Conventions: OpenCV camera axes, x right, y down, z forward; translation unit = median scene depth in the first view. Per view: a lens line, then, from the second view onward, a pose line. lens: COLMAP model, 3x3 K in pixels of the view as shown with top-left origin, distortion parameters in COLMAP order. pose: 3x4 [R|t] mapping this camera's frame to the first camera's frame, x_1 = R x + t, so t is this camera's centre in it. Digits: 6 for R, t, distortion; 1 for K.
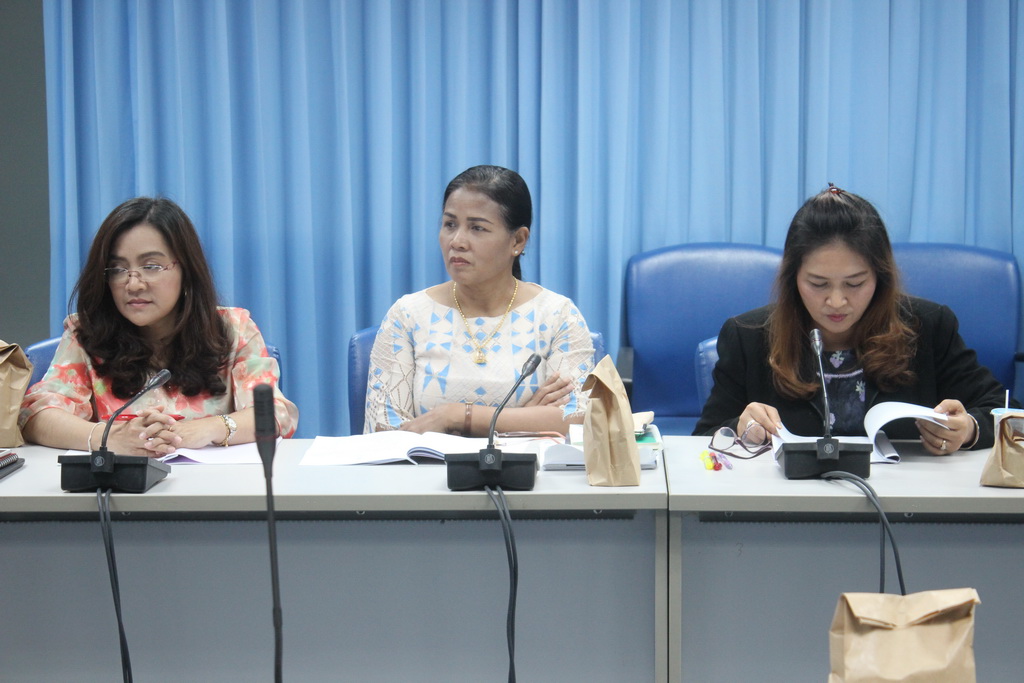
lens RADIAL K [[2480.1, 0, 513.0], [0, 2480.1, 383.7], [0, 0, 1]] dist [0.085076, 0.712976]
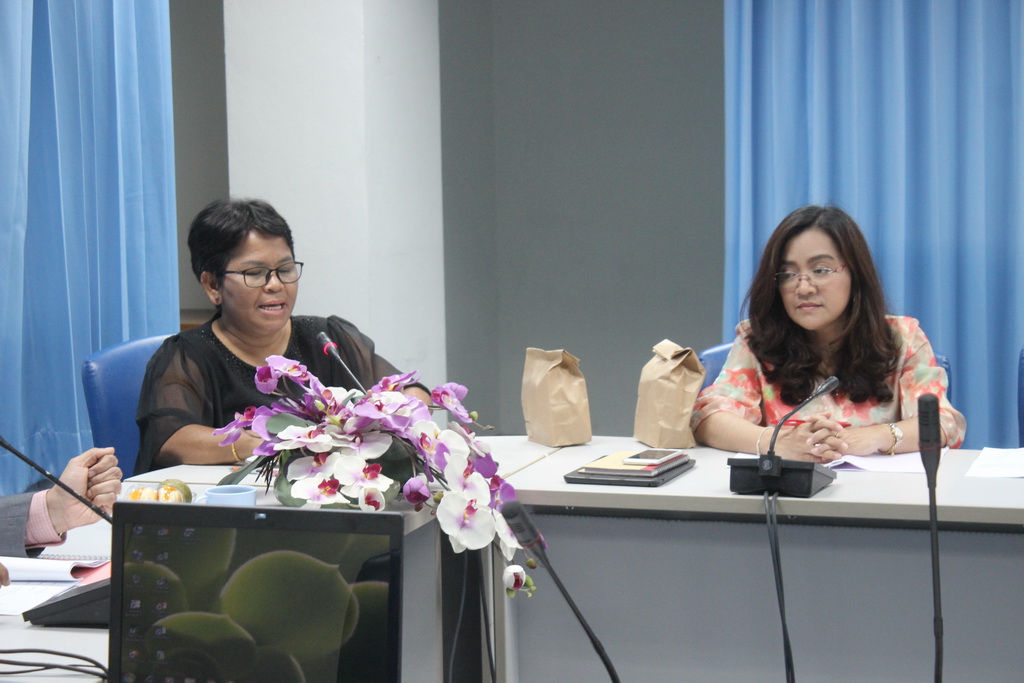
lens RADIAL K [[2501.3, 0, 512.0], [0, 2501.3, 341.5], [0, 0, 1]] dist [0.131213, 0.388116]
pose [[0.964410, 0.020194, -0.263639, 0.003187], [-0.025141, 0.999565, -0.015405, -0.001060], [0.263213, 0.021485, 0.964498, -0.022565]]
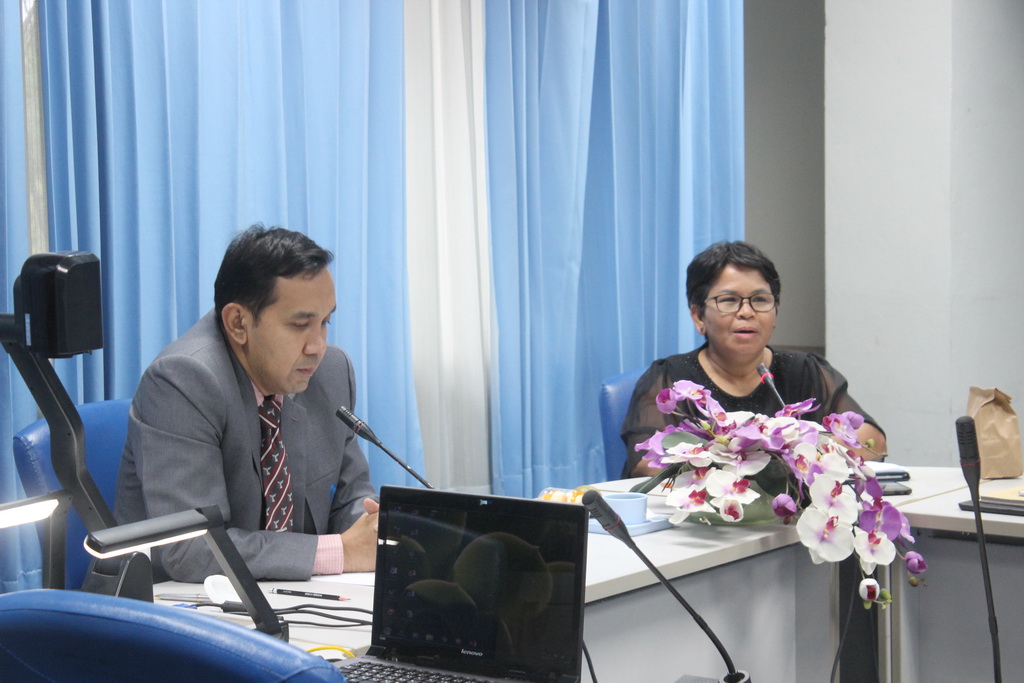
lens RADIAL K [[2501.3, 0, 512.0], [0, 2501.3, 341.5], [0, 0, 1]] dist [0.131213, 0.388116]
pose [[0.823831, 0.041859, -0.565288, 0.217116], [-0.063623, 0.997796, -0.018836, 0.000090], [0.563254, 0.051483, 0.824678, -0.051015]]
